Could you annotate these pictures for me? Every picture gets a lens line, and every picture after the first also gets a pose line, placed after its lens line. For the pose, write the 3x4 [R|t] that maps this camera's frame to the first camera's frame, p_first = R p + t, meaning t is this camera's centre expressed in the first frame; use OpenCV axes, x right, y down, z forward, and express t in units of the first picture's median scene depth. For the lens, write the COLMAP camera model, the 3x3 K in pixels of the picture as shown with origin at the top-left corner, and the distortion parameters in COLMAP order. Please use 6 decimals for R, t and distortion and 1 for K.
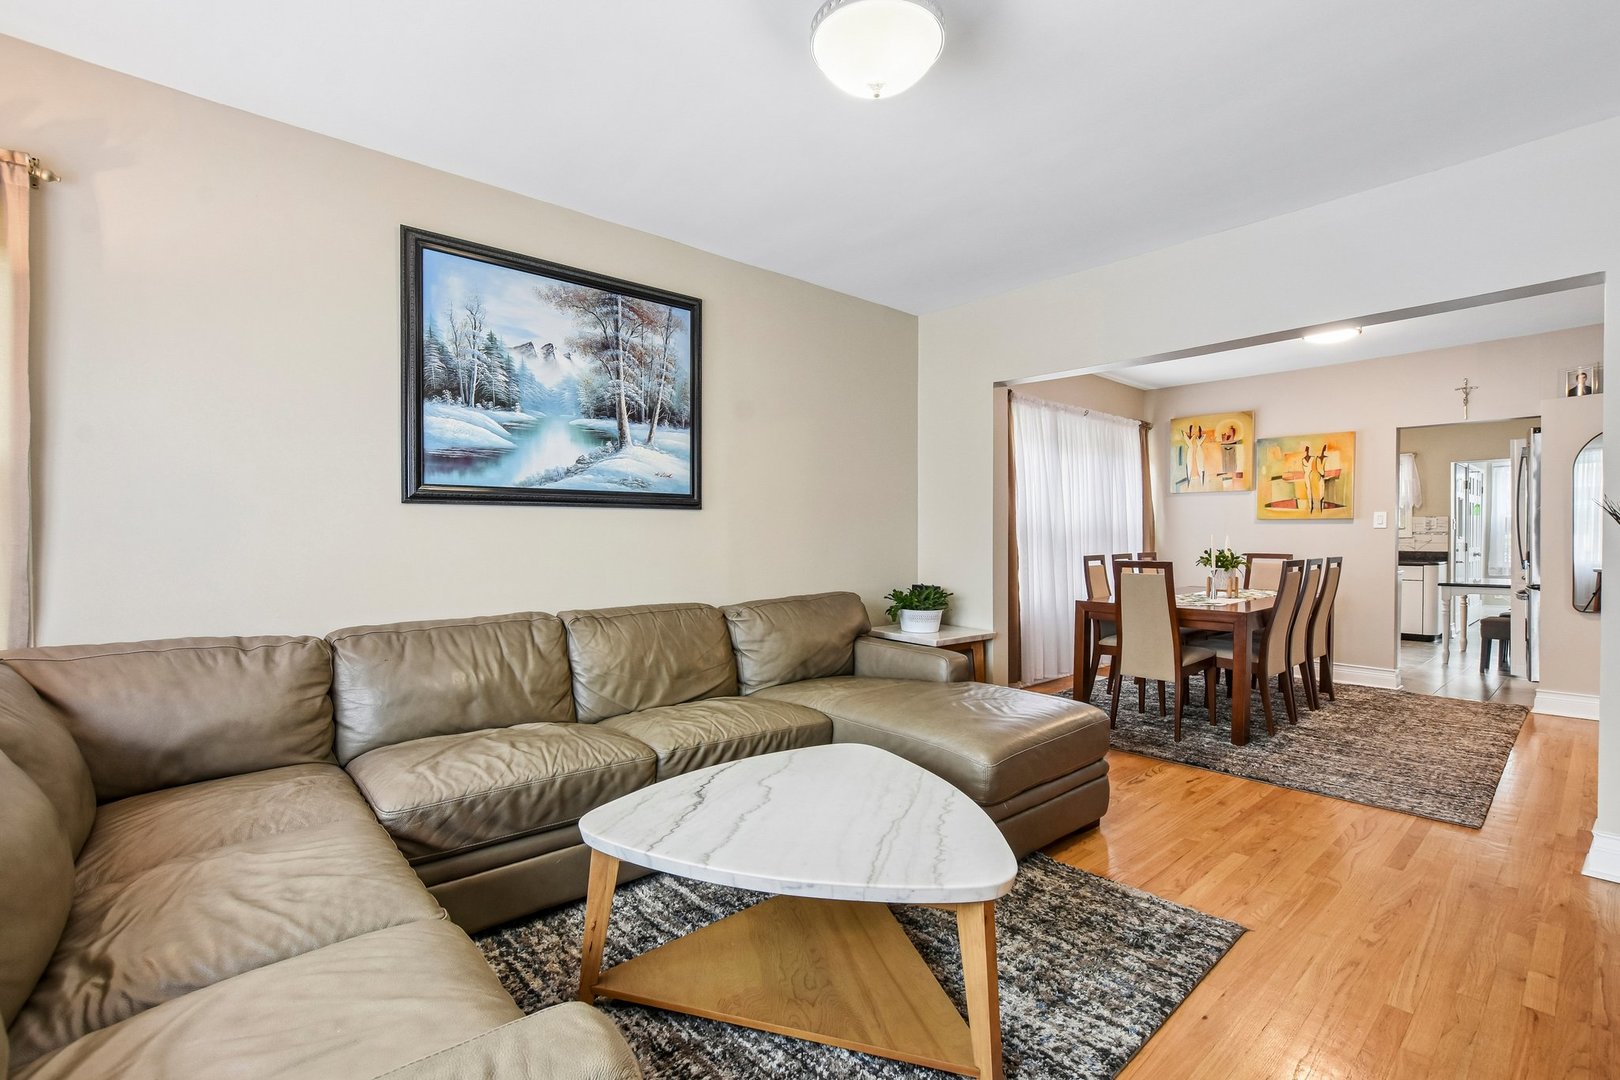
lens RADIAL K [[726.8, 0, 814.3], [0, 726.8, 533.2], [0, 0, 1]] dist [-0.002401, -0.000252]
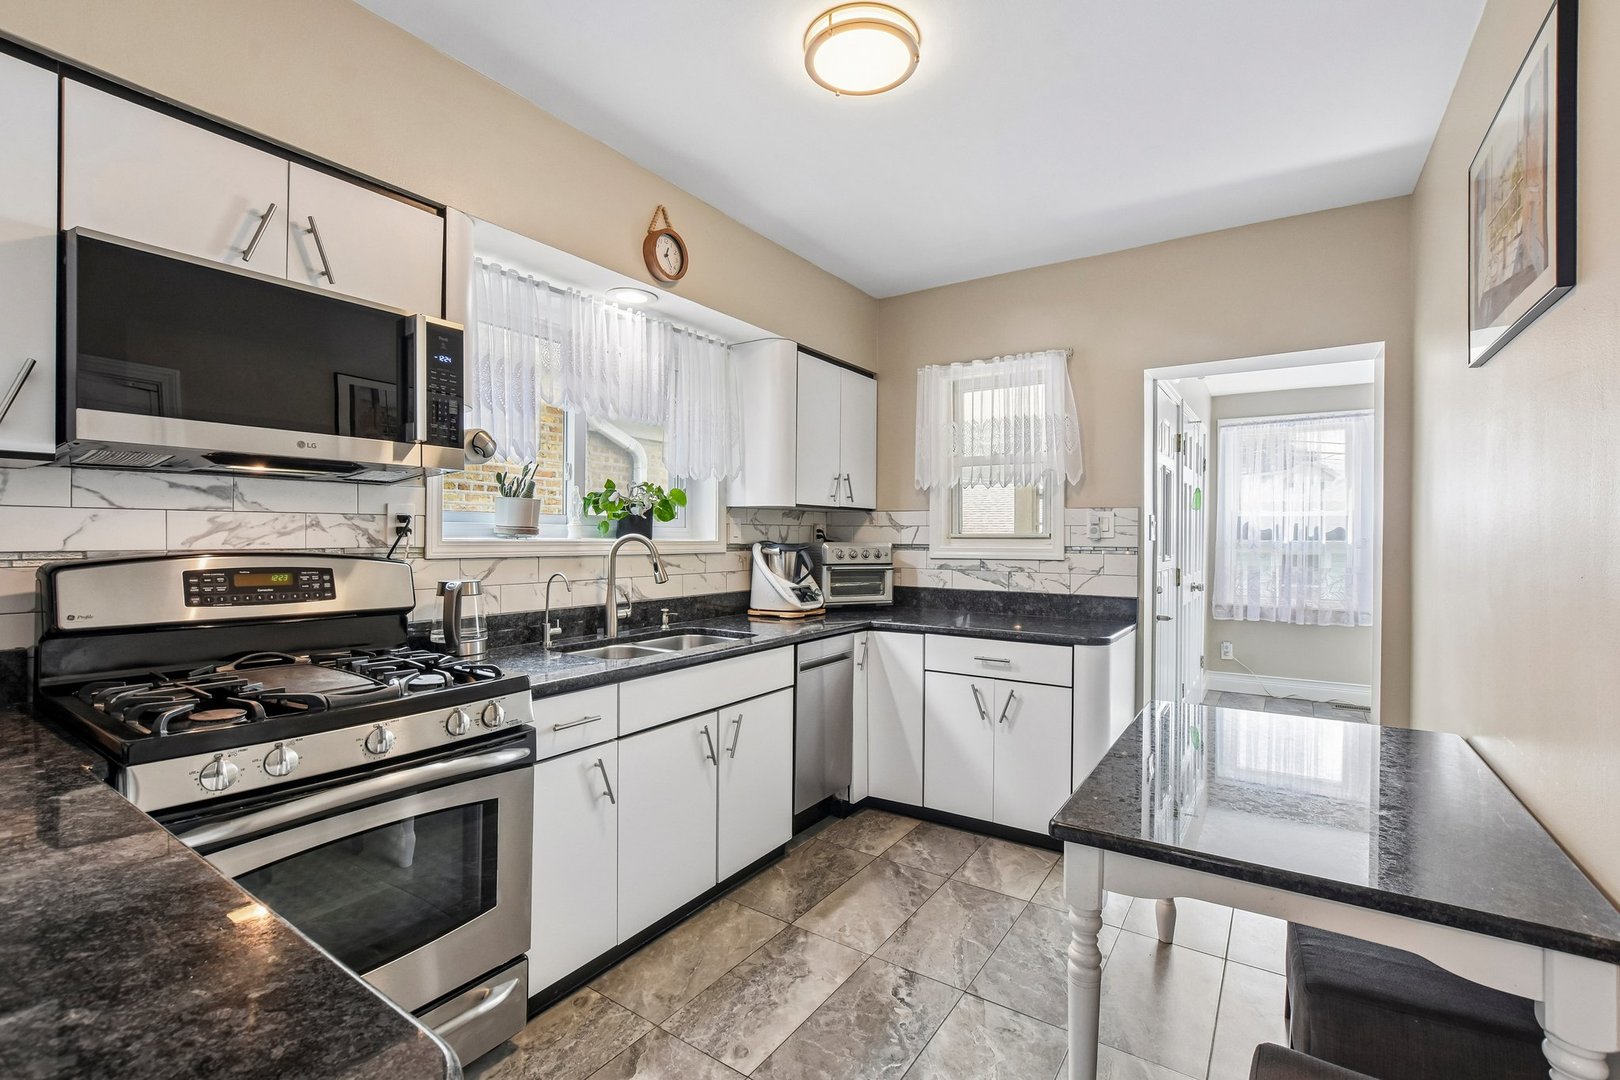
lens RADIAL K [[726.8, 0, 814.3], [0, 726.8, 533.2], [0, 0, 1]] dist [-0.002401, -0.000252]
pose [[0.965569, 0.003323, 0.260126, 0.580014], [-0.002271, 0.999988, -0.004344, -0.006846], [-0.260137, 0.003604, 0.965565, 0.641187]]
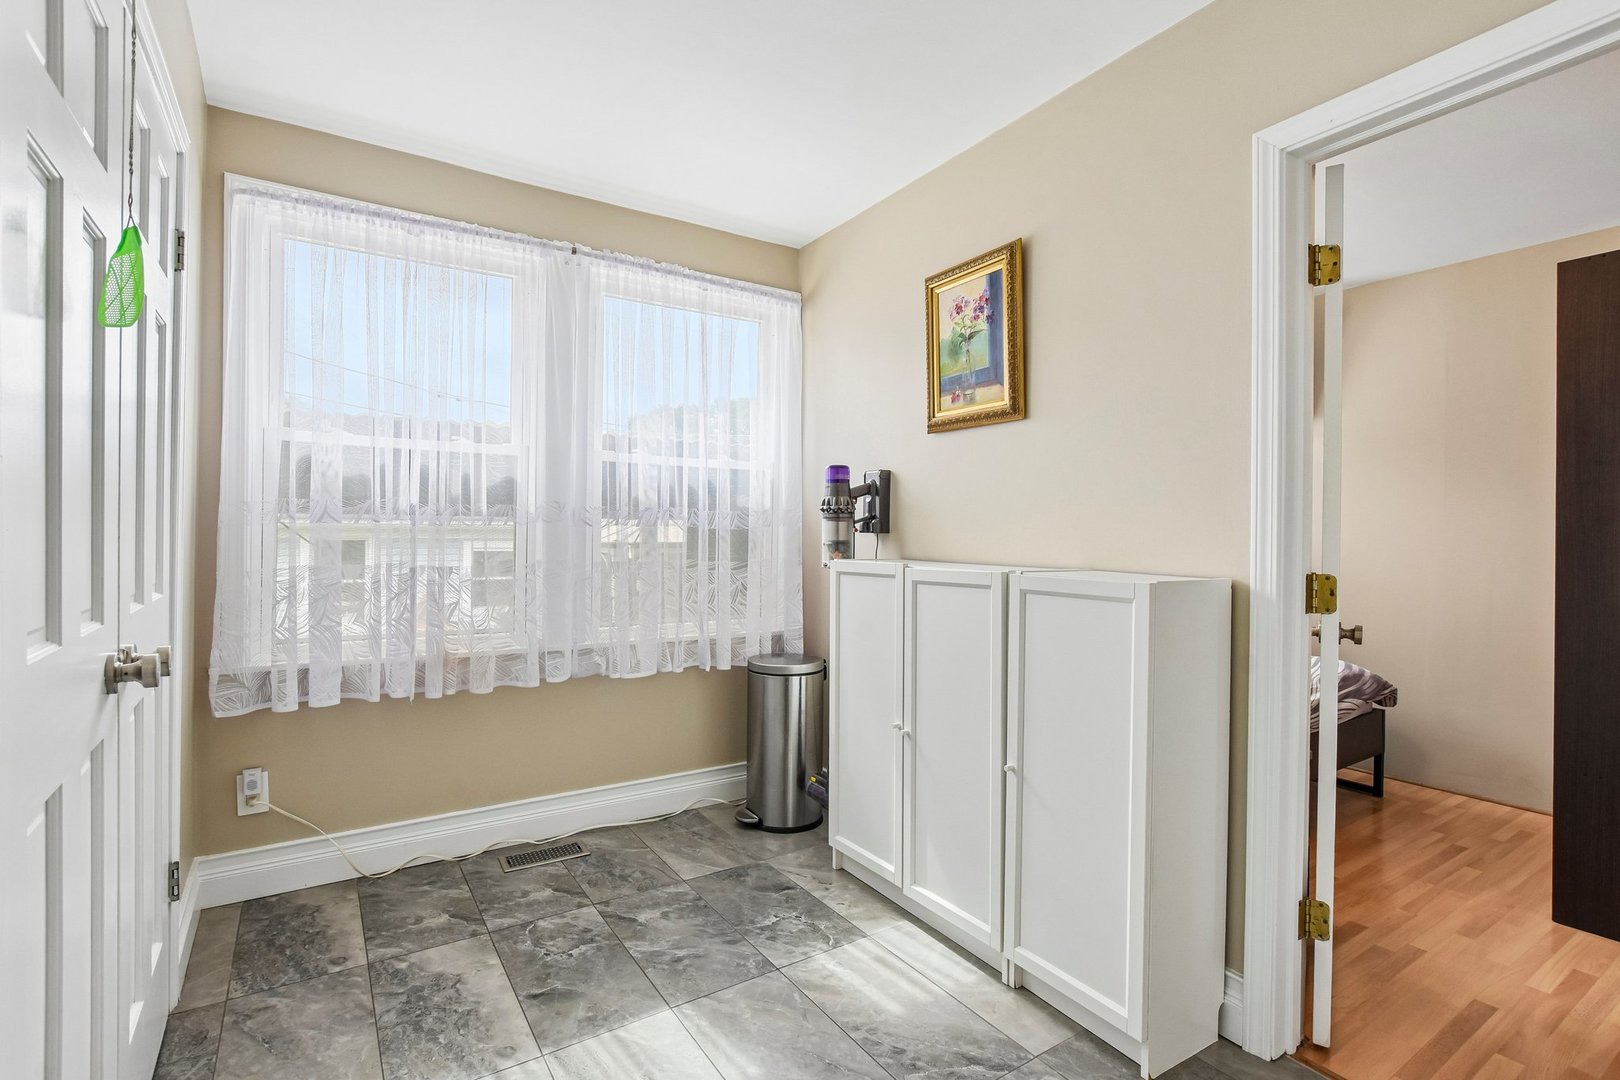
lens RADIAL K [[755.0, 0, 810.0], [0, 755.0, 540.0], [0, 0, 1]] dist [0.010694, -0.000061]
pose [[0.136093, -0.005421, 0.990681, 0.879293], [-0.003083, 0.999978, 0.005895, 0.006608], [-0.990691, -0.003856, 0.136073, 0.953551]]
